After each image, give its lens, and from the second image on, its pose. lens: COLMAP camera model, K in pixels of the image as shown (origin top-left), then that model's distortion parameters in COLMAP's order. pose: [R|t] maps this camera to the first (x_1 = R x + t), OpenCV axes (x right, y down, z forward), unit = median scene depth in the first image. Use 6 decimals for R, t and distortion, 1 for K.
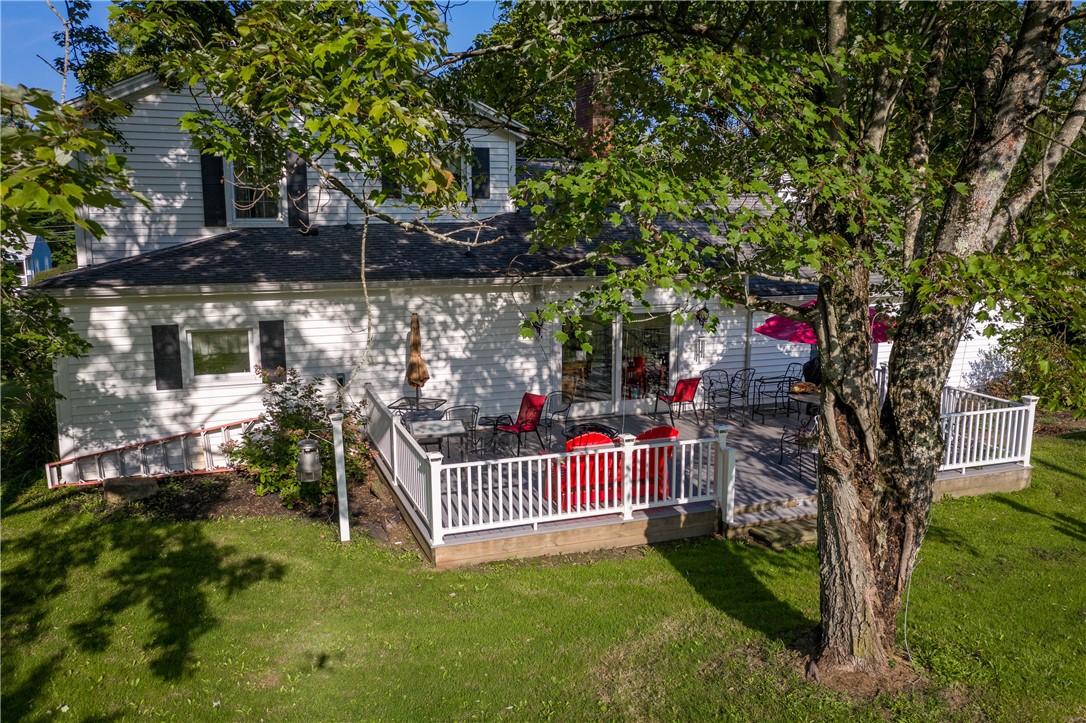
lens RADIAL K [[879.7, 0, 543.0], [0, 879.7, 361.5], [0, 0, 1]] dist [0.005123, 0.008395]
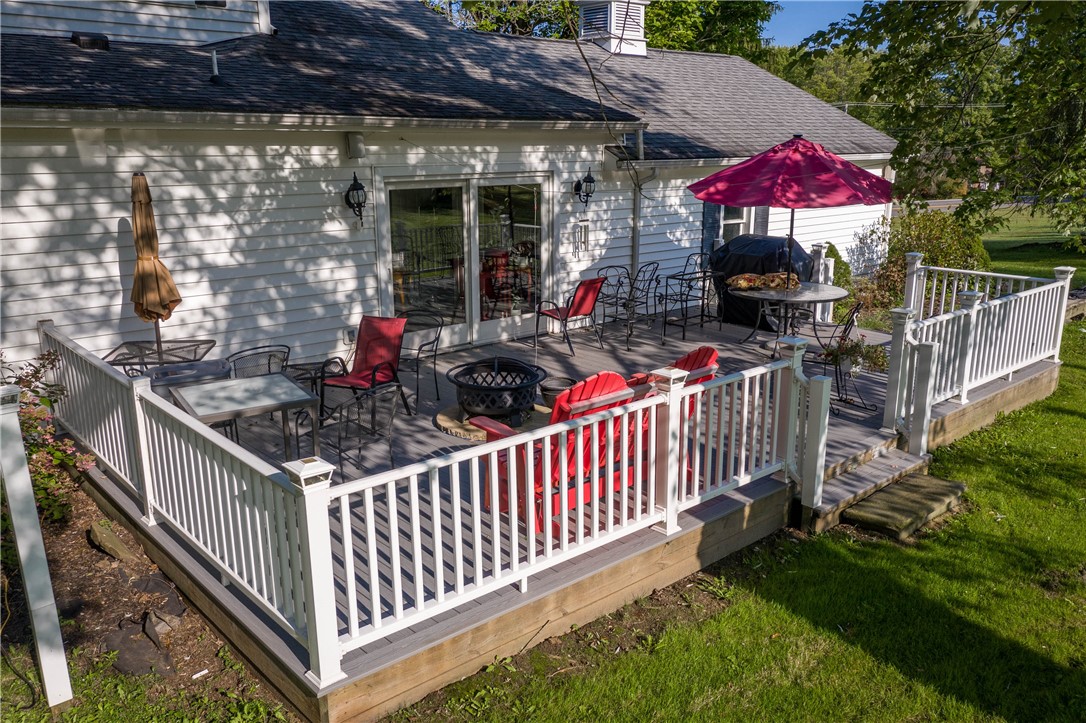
lens RADIAL K [[879.7, 0, 543.0], [0, 879.7, 361.5], [0, 0, 1]] dist [0.005123, 0.008395]
pose [[0.933272, -0.092637, 0.347017, -0.108605], [0.067306, 0.994158, 0.084378, 0.023690], [-0.352806, -0.055392, 0.934055, 0.416551]]
